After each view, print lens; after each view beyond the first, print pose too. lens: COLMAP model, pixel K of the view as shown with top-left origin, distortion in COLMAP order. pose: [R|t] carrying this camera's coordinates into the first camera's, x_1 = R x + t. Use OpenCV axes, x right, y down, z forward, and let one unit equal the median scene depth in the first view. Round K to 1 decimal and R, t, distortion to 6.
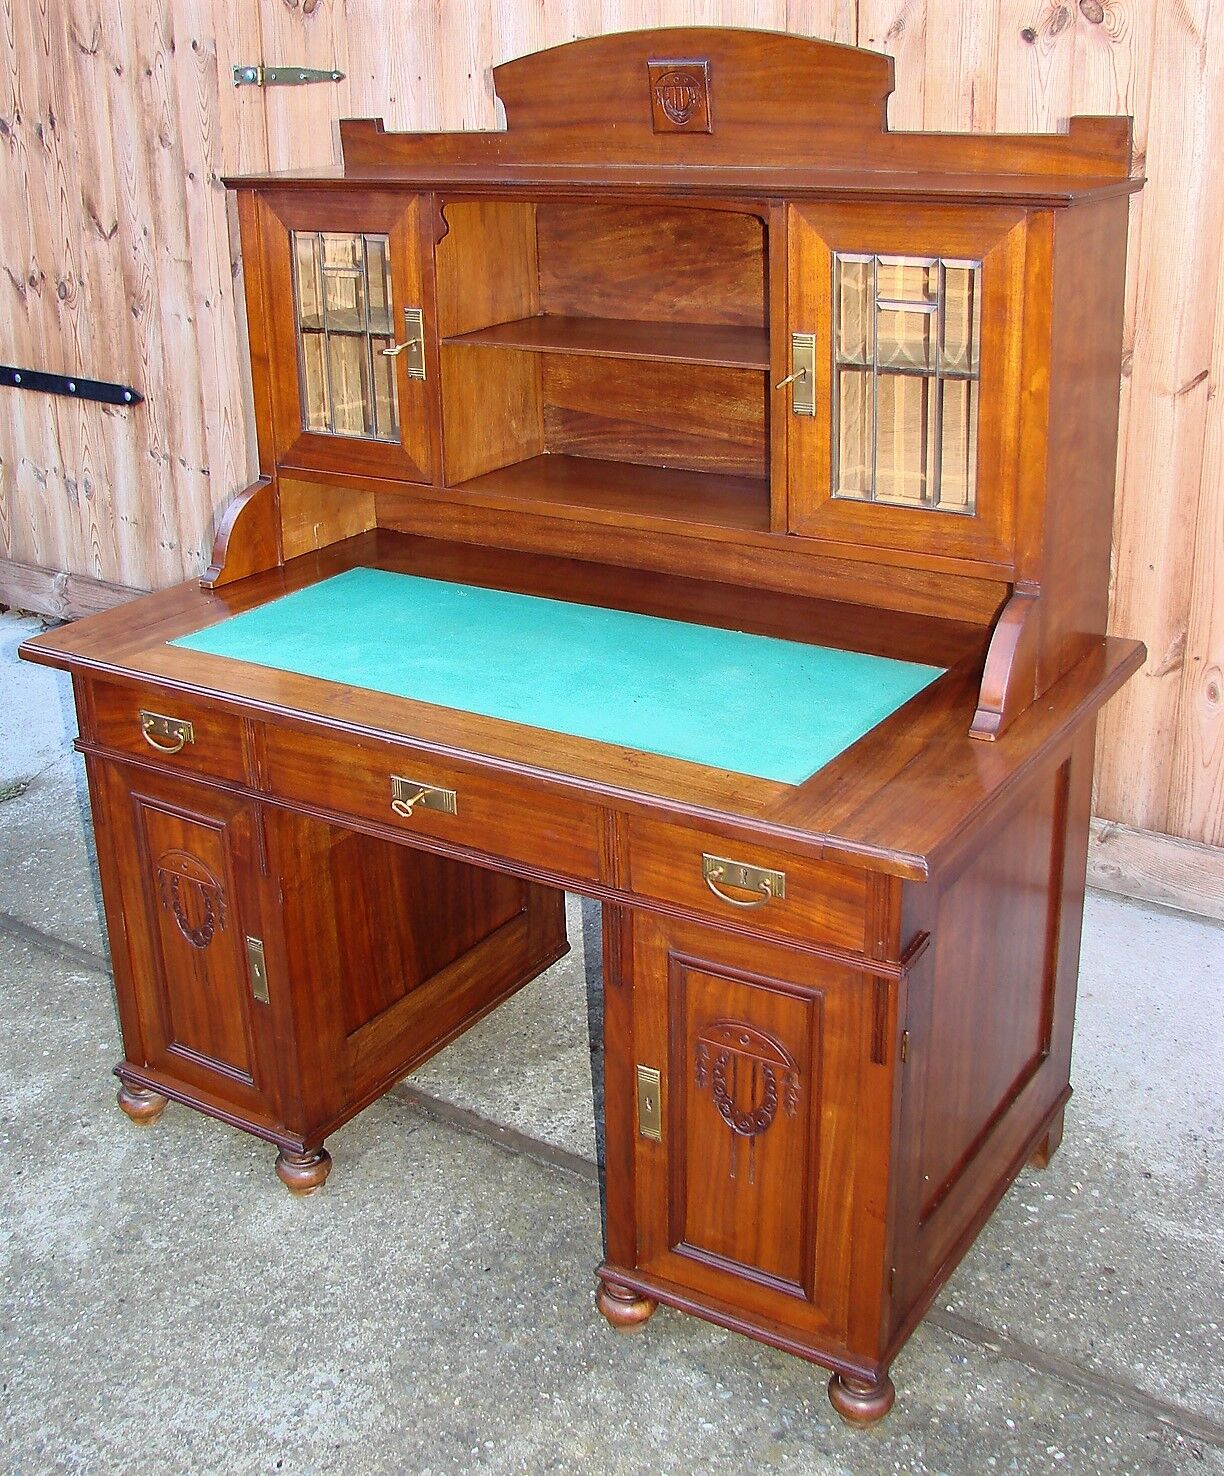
lens RADIAL K [[1748.2, 0, 570.7], [0, 1748.2, 693.3], [0, 0, 1]] dist [-0.137818, 0.000000]
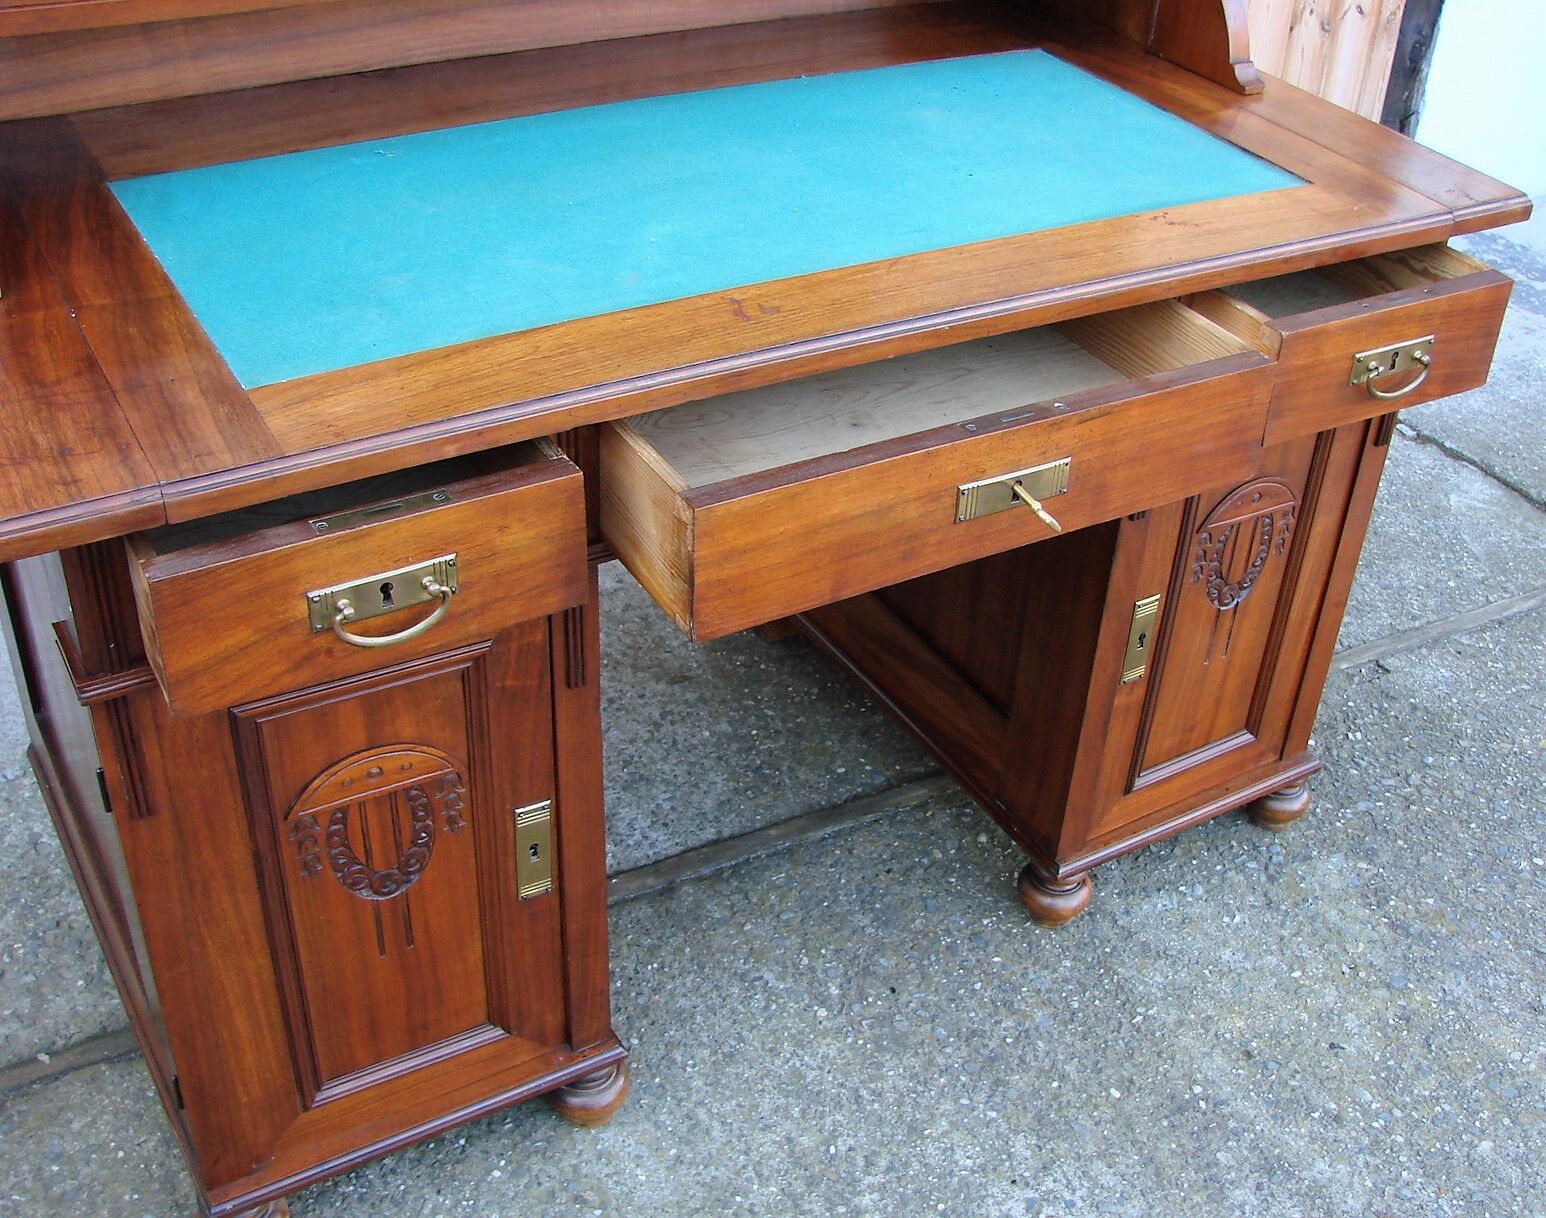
lens RADIAL K [[1751.8, 0, 844.3], [0, 1751.8, 639.1], [0, 0, 1]] dist [-0.148621, 0.000000]
pose [[0.410875, -0.484543, 0.772269, -0.589809], [0.249299, 0.874501, 0.416050, -0.129243], [-0.876944, 0.021581, 0.480107, 0.660294]]
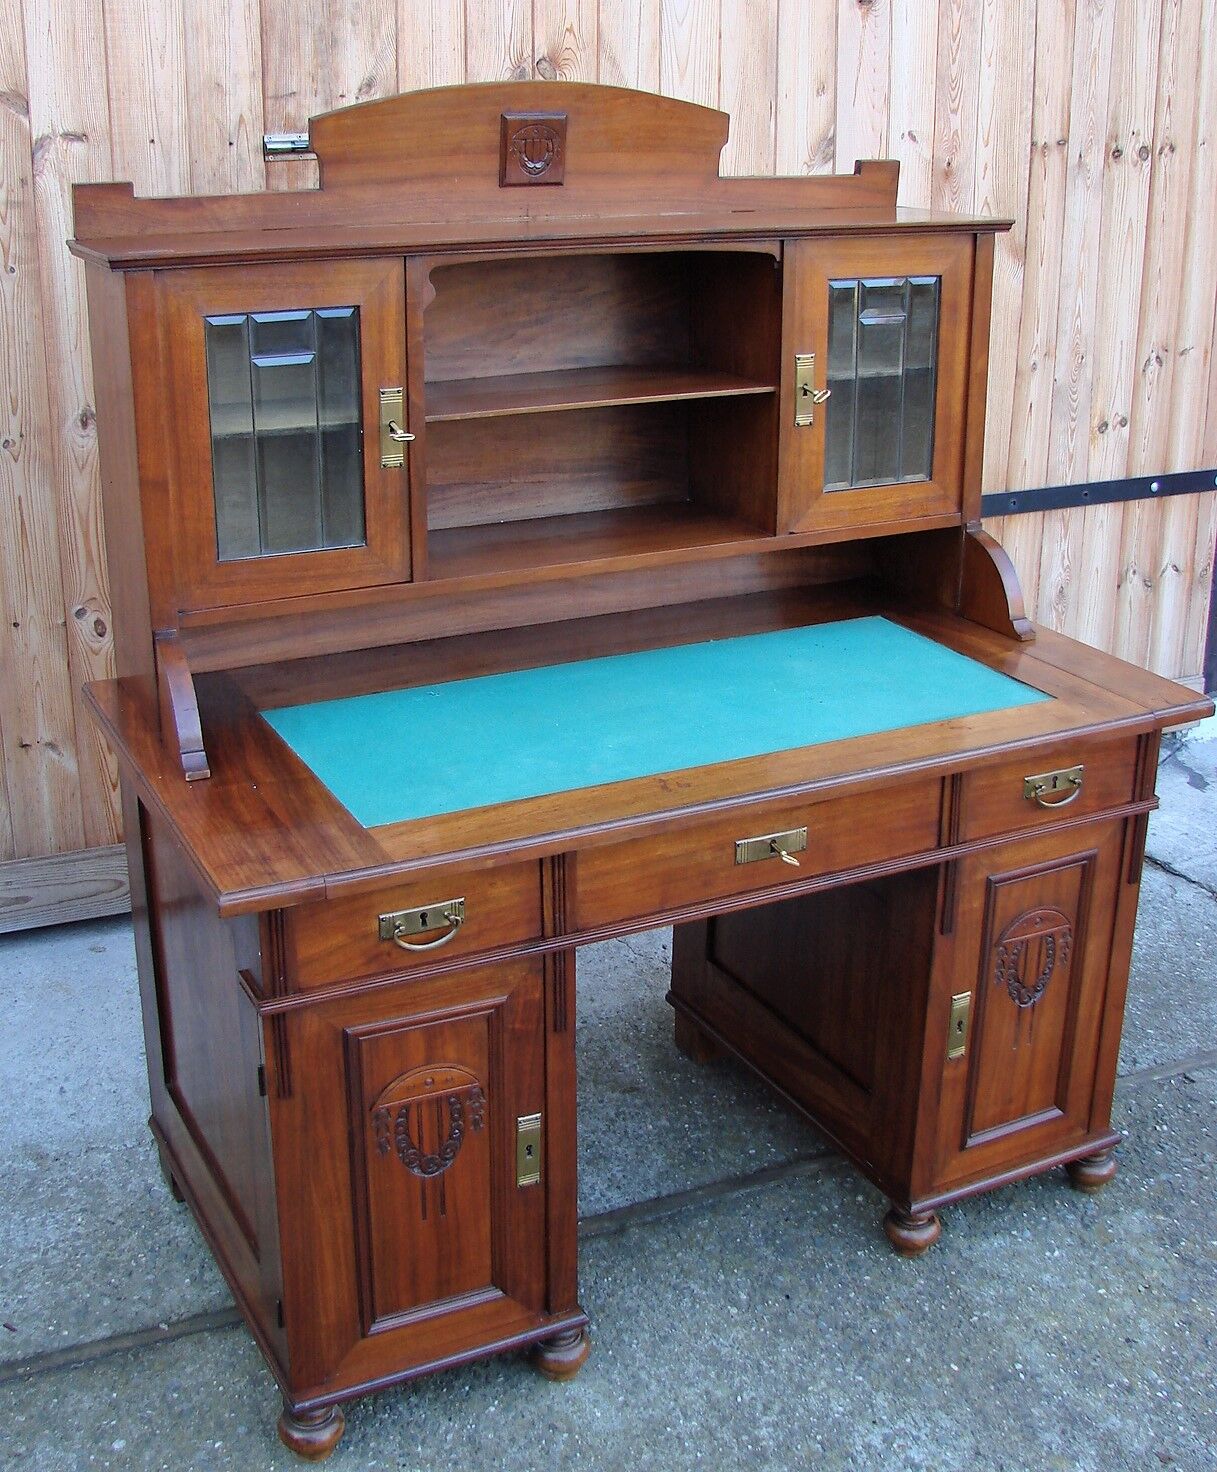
lens RADIAL K [[1743.4, 0, 604.1], [0, 1743.4, 689.7], [0, 0, 1]] dist [-0.137818, 0.000000]
pose [[0.496484, -0.258004, 0.828817, -0.862657], [0.289783, 0.949295, 0.121920, -0.161570], [-0.818248, 0.179646, 0.546075, 0.485344]]
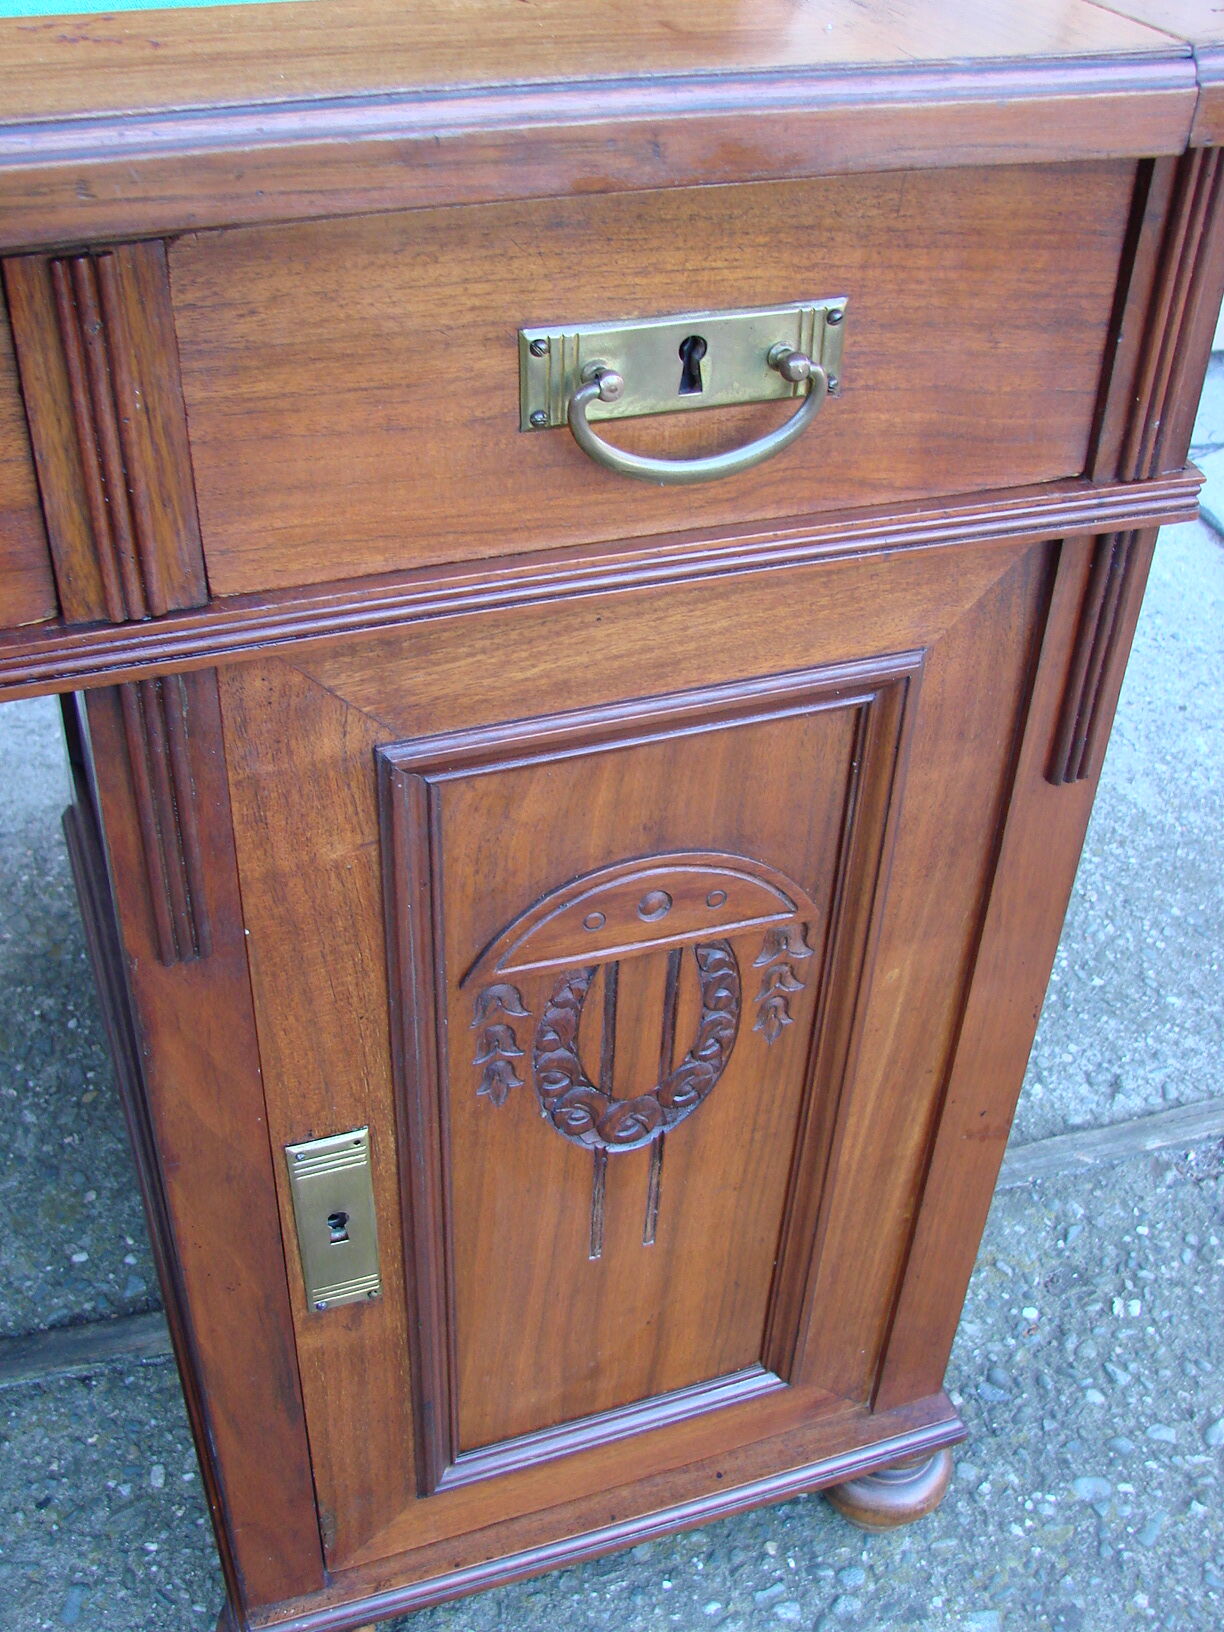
lens RADIAL K [[1744.5, 0, 605.4], [0, 1744.5, 829.6], [0, 0, 1]] dist [-0.131349, 0.000000]
pose [[0.598090, -0.447474, 0.664873, -0.096470], [0.235775, 0.891139, 0.387662, 0.052148], [-0.765962, -0.075096, 0.638484, 0.691629]]
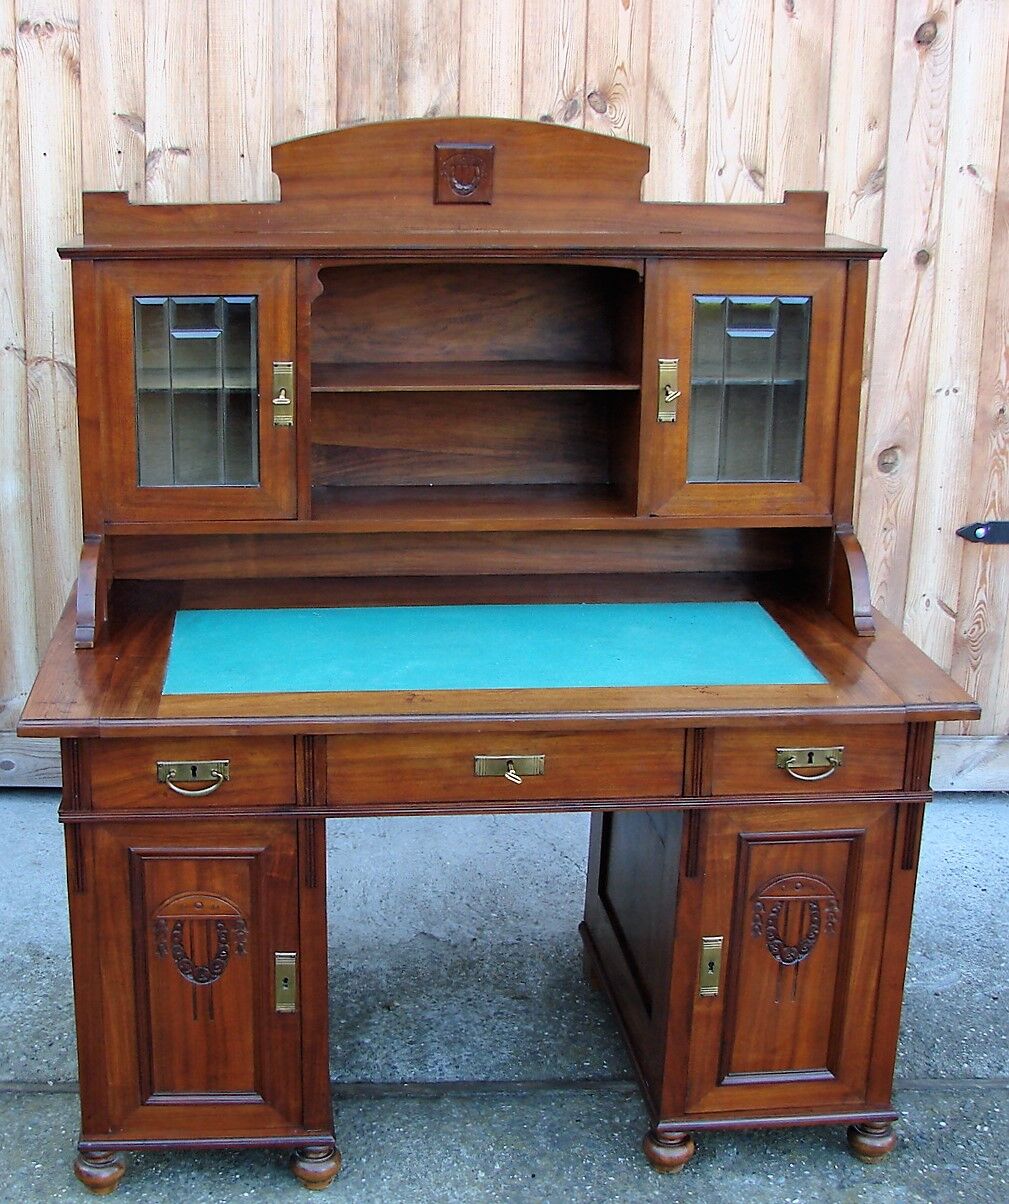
lens RADIAL K [[1742.8, 0, 400.8], [0, 1742.8, 656.6], [0, 0, 1]] dist [-0.142359, 0.000000]
pose [[0.792669, -0.157890, 0.588852, -0.759720], [0.188074, 0.982102, 0.010162, -0.036132], [-0.579917, 0.102692, 0.808177, 0.085498]]
